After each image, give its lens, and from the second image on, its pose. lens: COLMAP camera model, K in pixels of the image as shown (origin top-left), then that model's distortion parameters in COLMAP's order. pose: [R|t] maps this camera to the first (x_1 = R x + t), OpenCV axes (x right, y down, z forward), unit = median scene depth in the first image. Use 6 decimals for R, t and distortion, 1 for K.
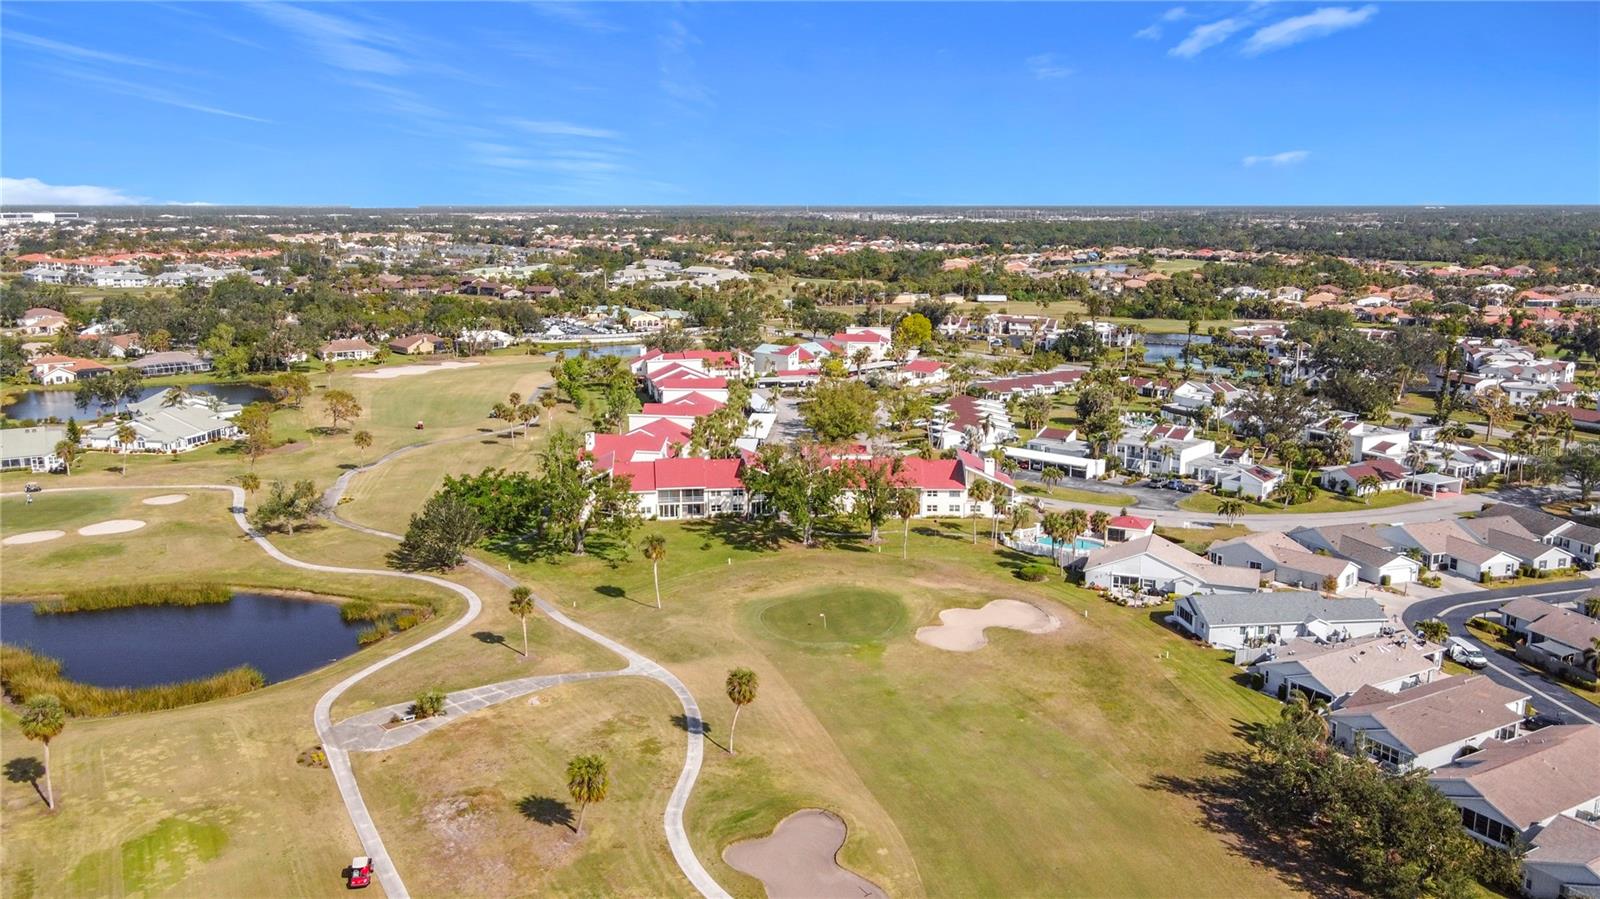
lens RADIAL K [[1238.0, 0, 800.9], [0, 1238.0, 428.8], [0, 0, 1]] dist [-0.012247, 0.008637]
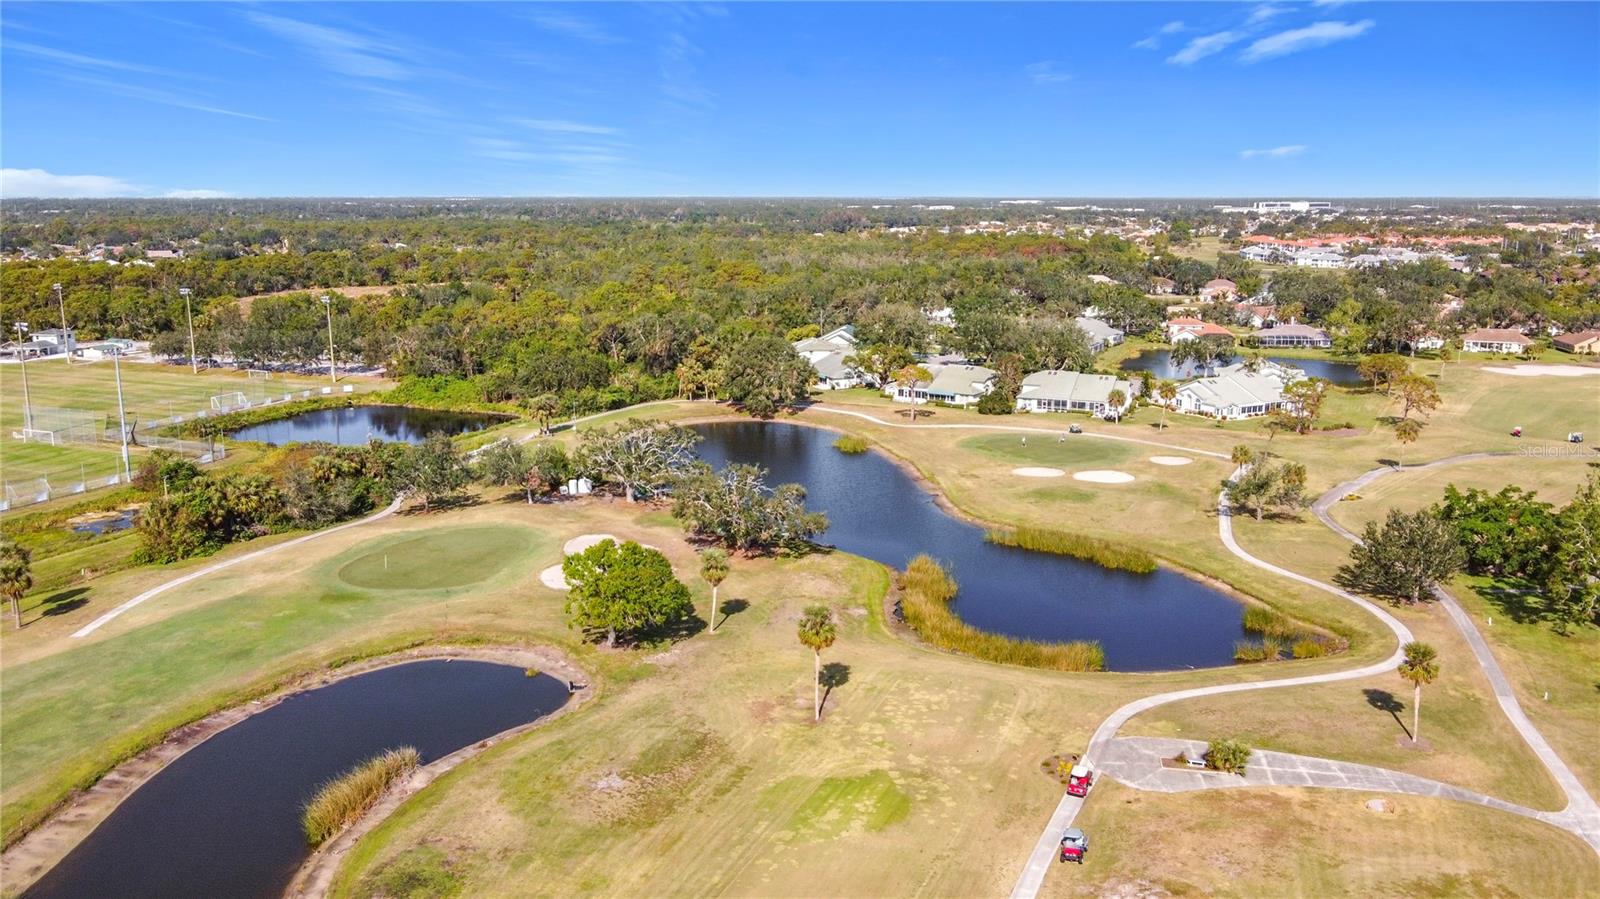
lens RADIAL K [[1206.4, 0, 799.3], [0, 1206.4, 478.1], [0, 0, 1]] dist [-0.007880, 0.006428]
pose [[0.586512, 0.178330, -0.790065, 0.071325], [-0.139907, 0.983103, 0.118041, -0.000201], [0.797766, 0.041303, 0.601551, 0.212896]]
